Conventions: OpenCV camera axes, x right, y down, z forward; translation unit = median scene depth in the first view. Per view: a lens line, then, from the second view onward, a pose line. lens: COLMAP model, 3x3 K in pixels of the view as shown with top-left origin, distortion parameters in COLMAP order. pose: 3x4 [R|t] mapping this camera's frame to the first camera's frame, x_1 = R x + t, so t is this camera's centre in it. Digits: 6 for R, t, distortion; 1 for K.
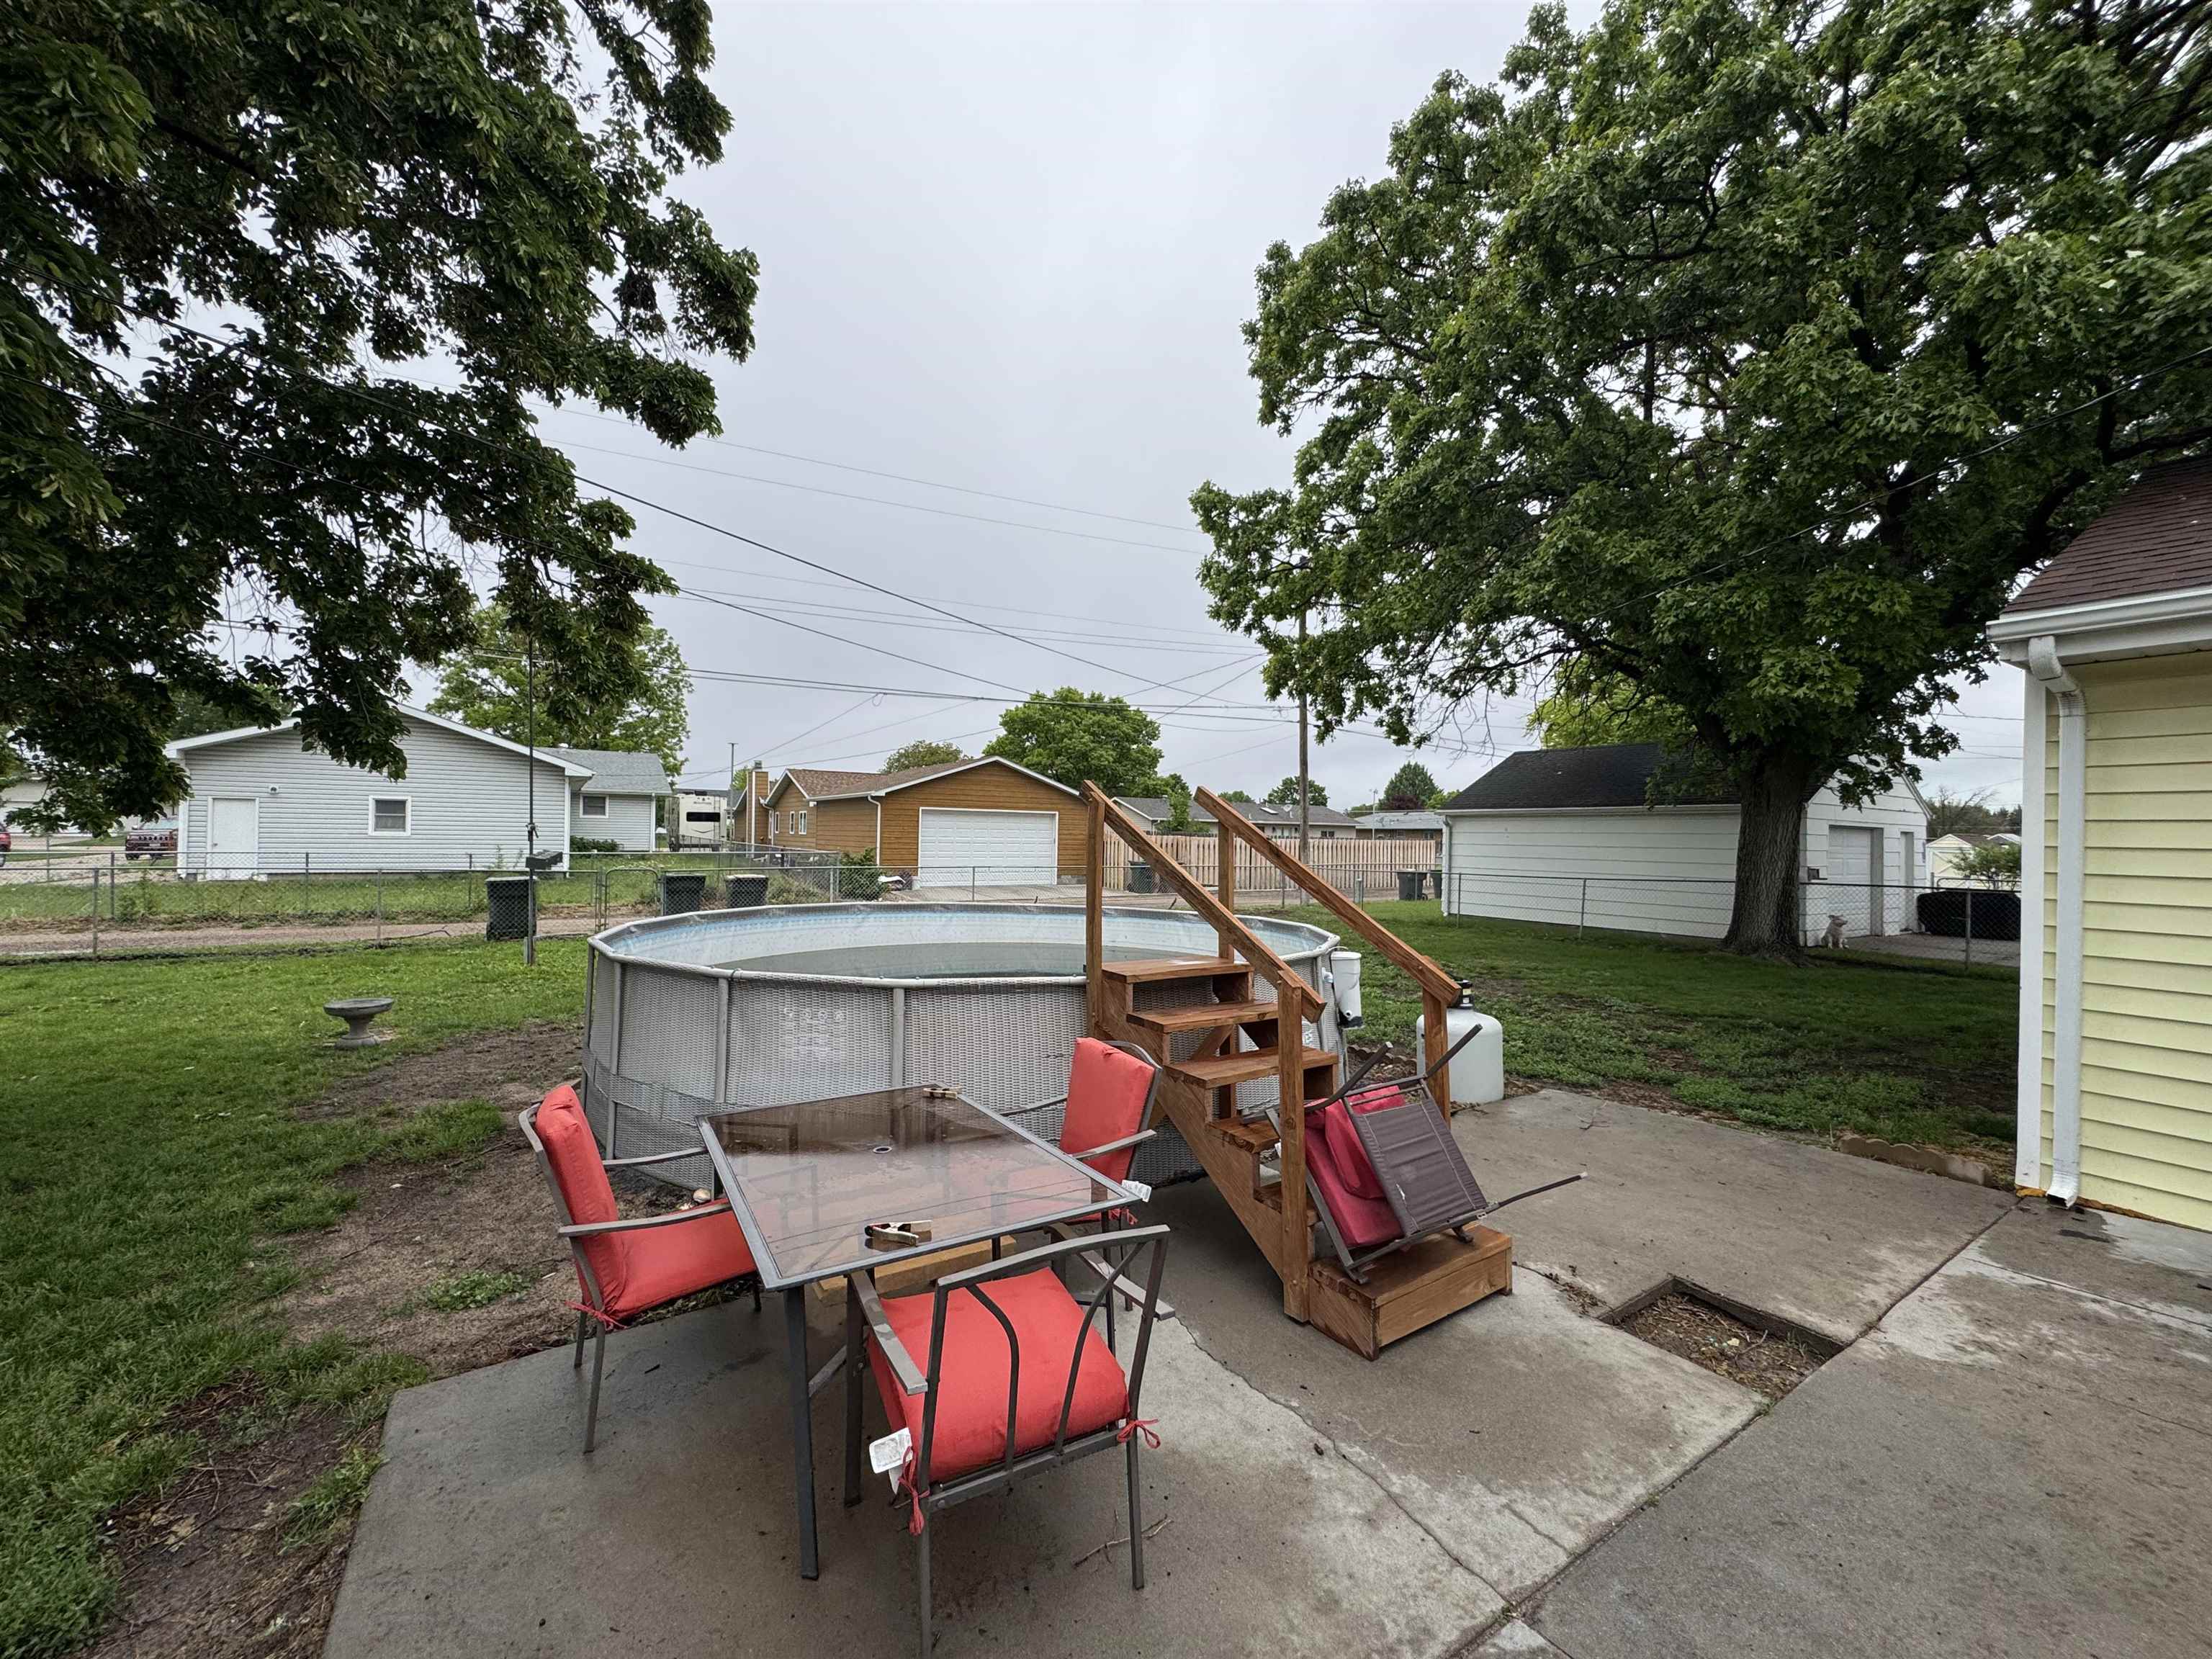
lens RADIAL K [[876.5, 0, 1109.7], [0, 876.5, 828.3], [0, 0, 1]] dist [-0.001283, 0.000185]
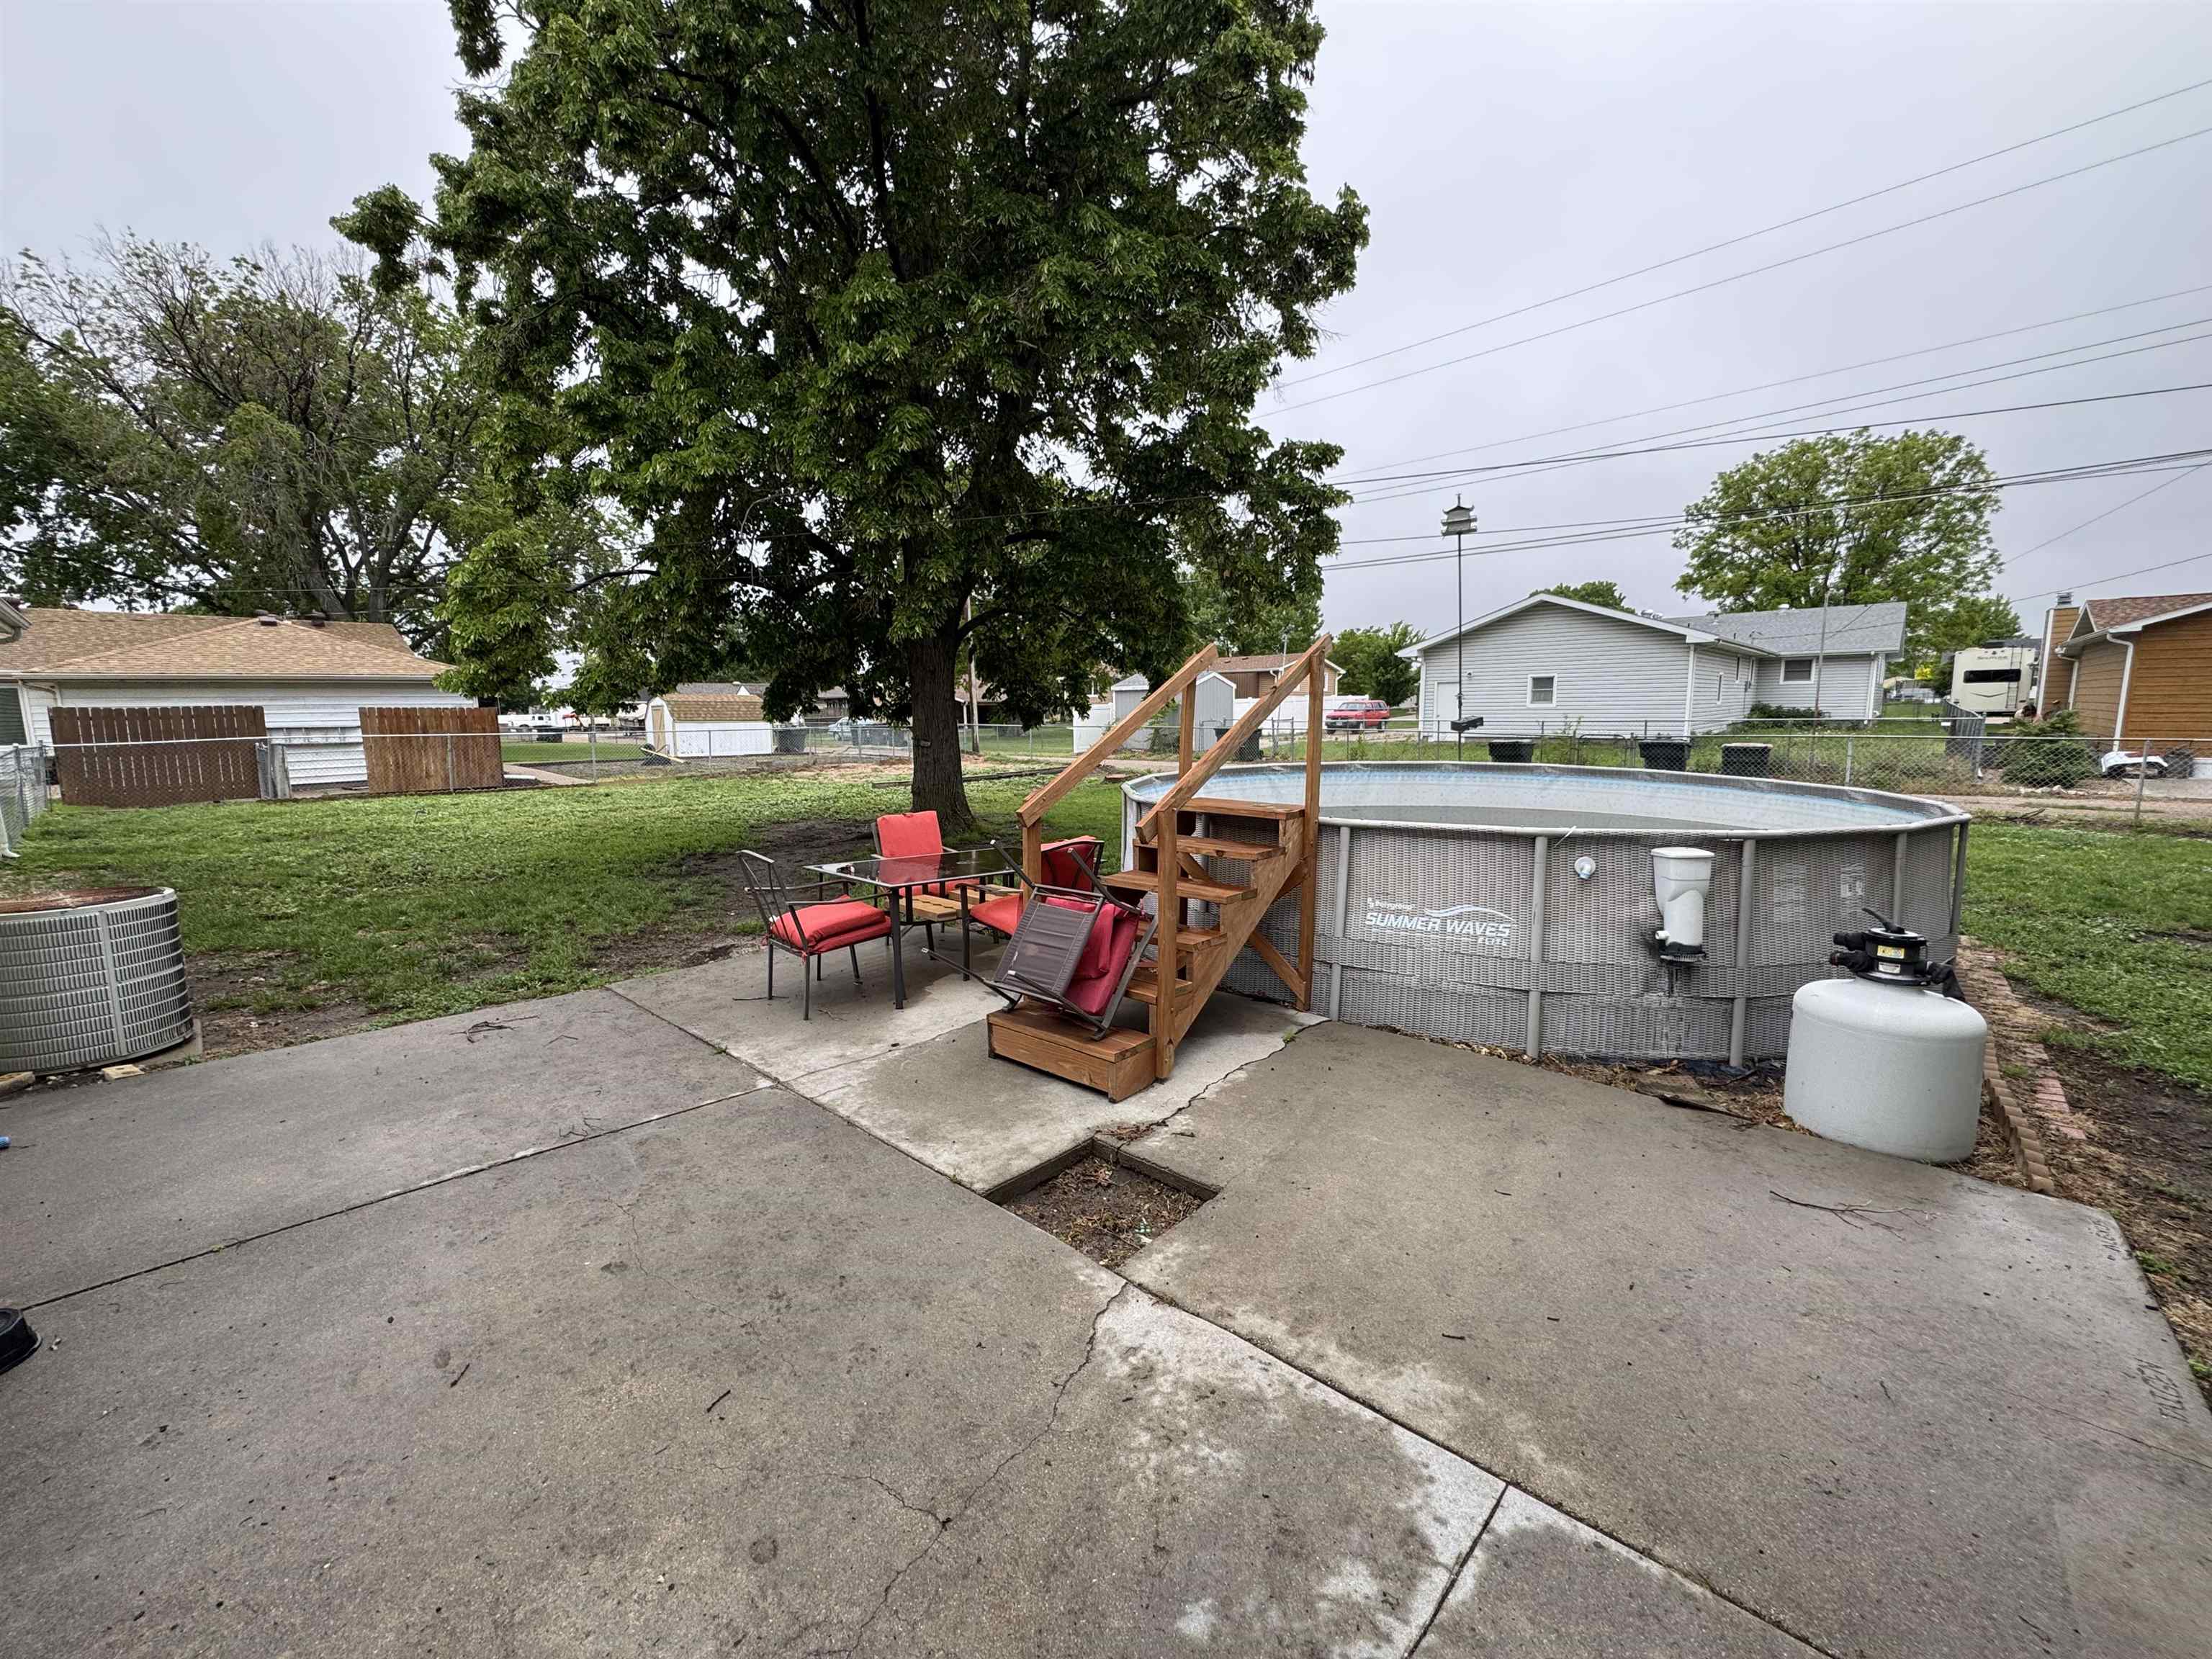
lens RADIAL K [[876.5, 0, 1104.4], [0, 876.5, 831.9], [0, 0, 1]] dist [-0.001283, 0.000185]
pose [[0.255551, 0.118039, -0.959563, 1.515767], [0.025917, 0.991326, 0.128848, 0.057317], [0.966448, -0.057796, 0.250275, 0.761619]]
